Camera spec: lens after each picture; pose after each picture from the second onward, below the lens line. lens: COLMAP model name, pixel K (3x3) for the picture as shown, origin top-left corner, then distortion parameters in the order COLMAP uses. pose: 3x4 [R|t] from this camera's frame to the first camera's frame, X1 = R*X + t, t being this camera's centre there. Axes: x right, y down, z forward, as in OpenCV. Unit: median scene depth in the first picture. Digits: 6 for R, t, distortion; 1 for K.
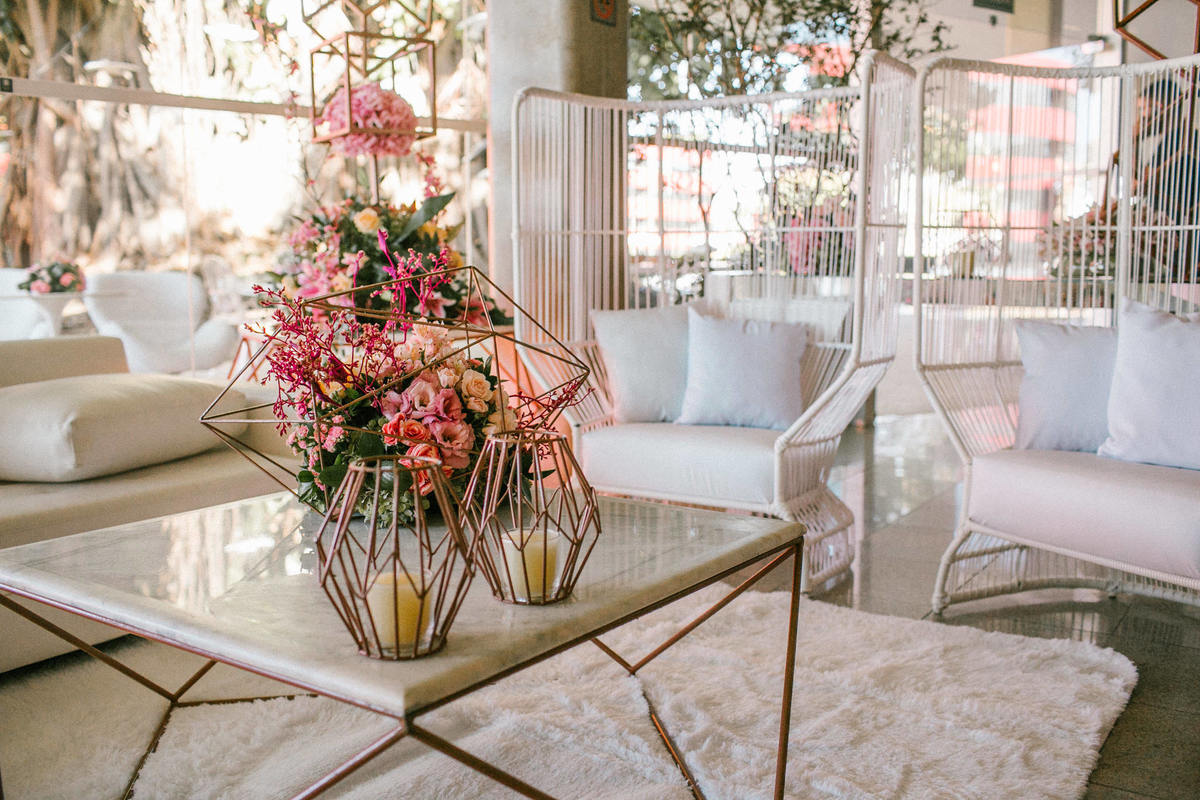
lens RADIAL K [[1144.2, 0, 597.0], [0, 1144.2, 399.7], [0, 0, 1]] dist [-0.057904, 0.000000]
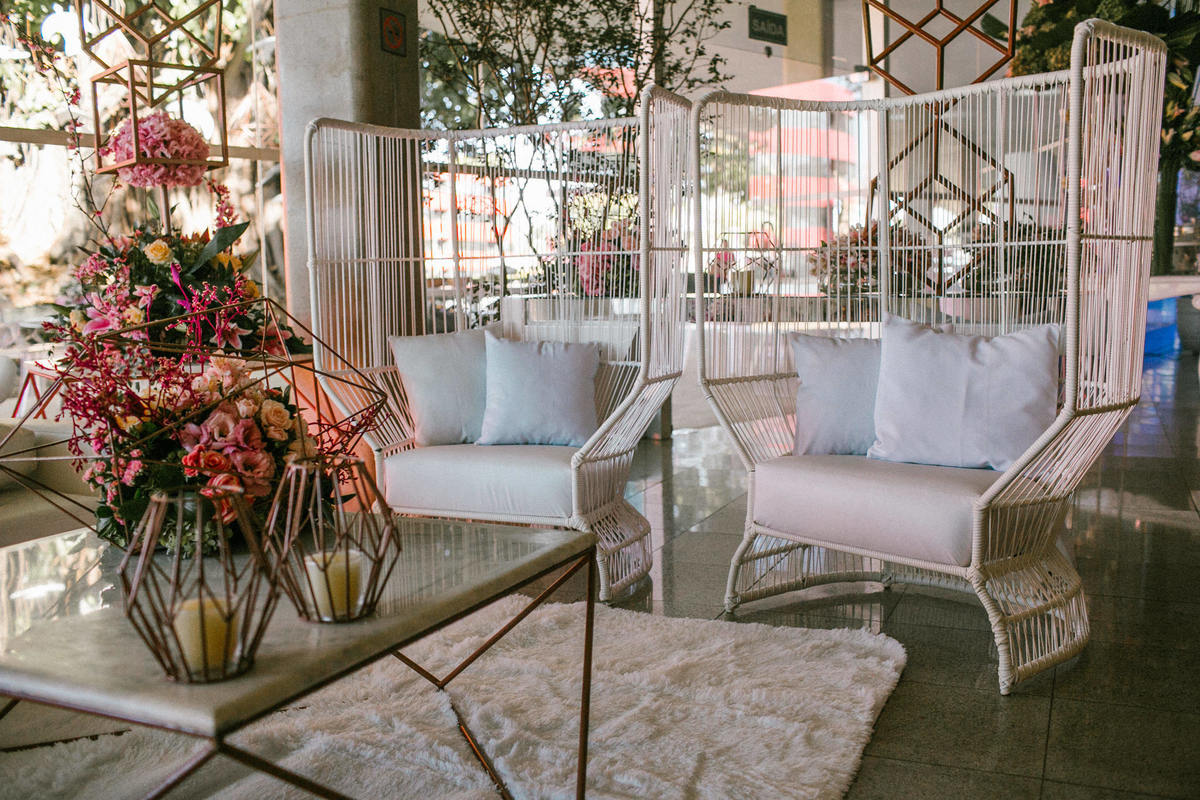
lens RADIAL K [[1144.2, 0, 599.9], [0, 1144.2, 394.3], [0, 0, 1]] dist [-0.057904, 0.000000]
pose [[0.984675, -0.033721, 0.171106, 0.004139], [0.037464, 0.999123, -0.018696, -0.000483], [-0.170325, 0.024820, 0.985075, -0.034378]]
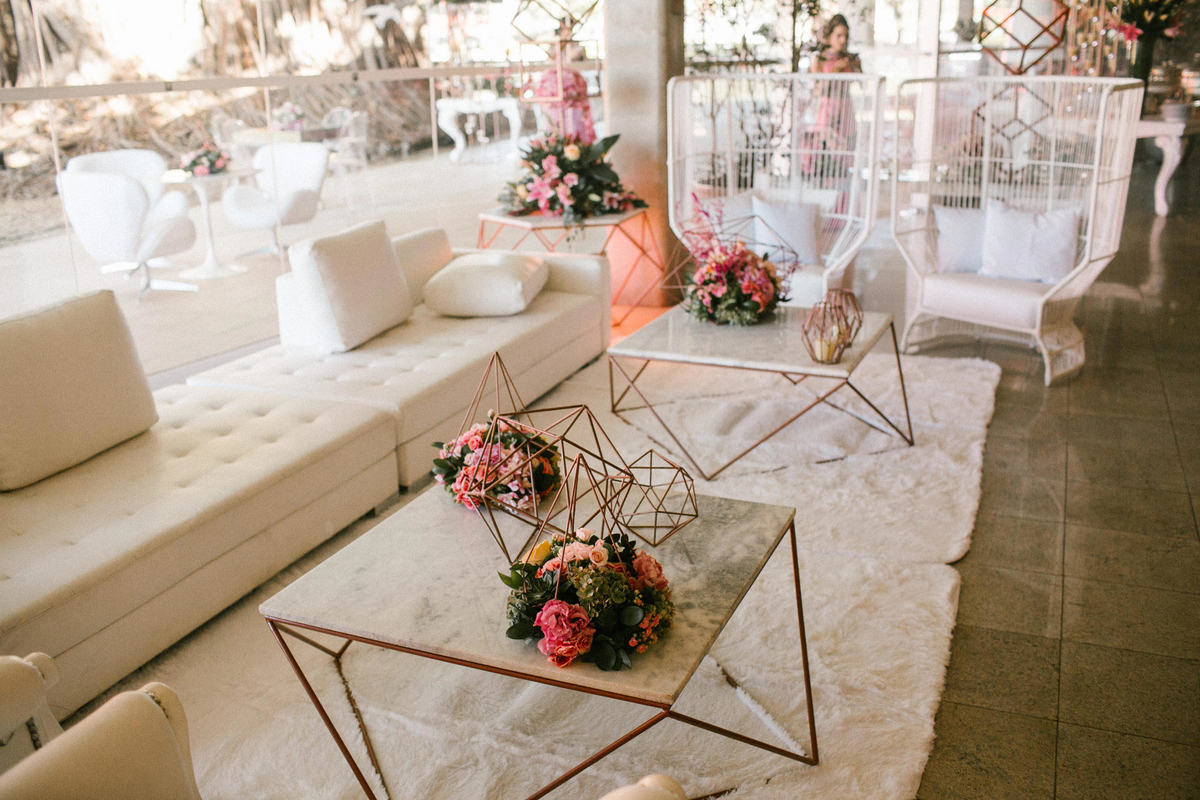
lens RADIAL K [[1144.2, 0, 600.9], [0, 1144.2, 401.0], [0, 0, 1]] dist [-0.057904, 0.000000]
pose [[0.977799, -0.075525, 0.195461, -0.617884], [0.038041, 0.981269, 0.188852, -0.132354], [-0.206063, -0.177223, 0.962356, -0.861103]]
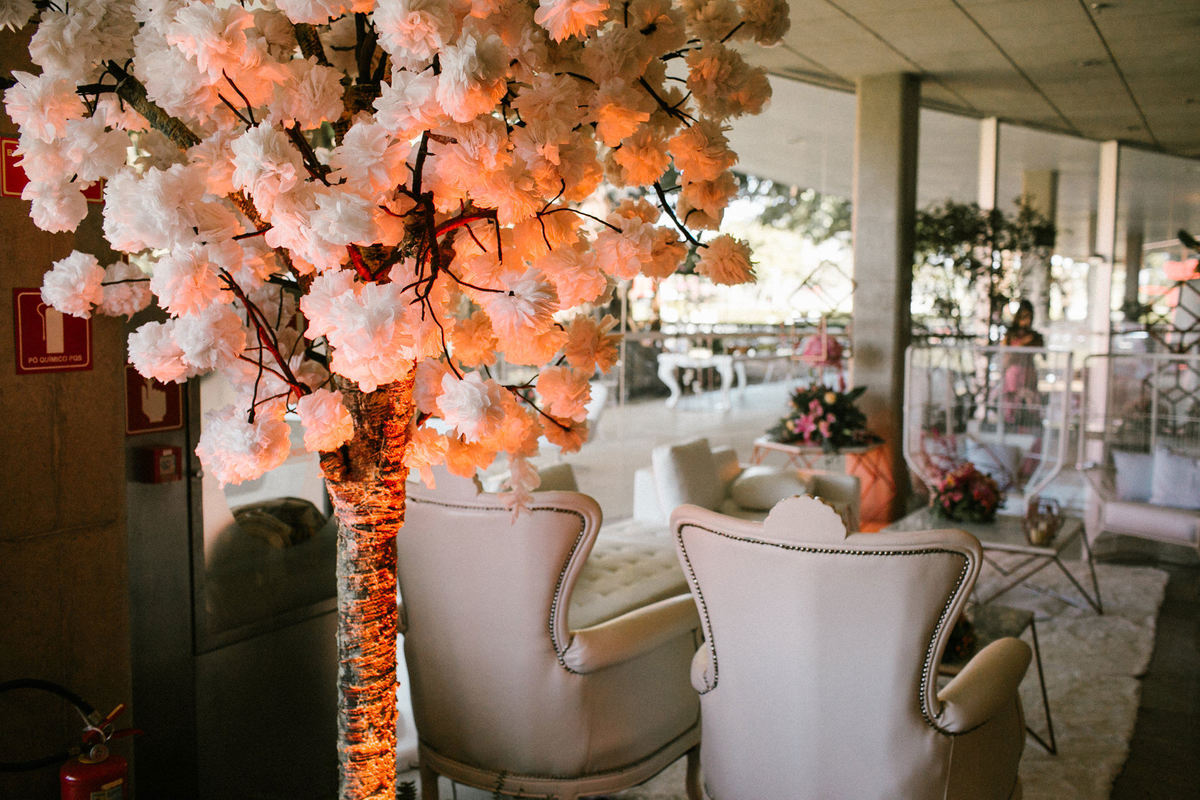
lens RADIAL K [[1144.2, 0, 603.0], [0, 1144.2, 411.2], [0, 0, 1]] dist [-0.057904, 0.000000]
pose [[0.997045, 0.013428, 0.075641, -0.979088], [-0.011659, 0.999649, -0.023784, -0.083203], [-0.075933, 0.022832, 0.996851, -1.473058]]
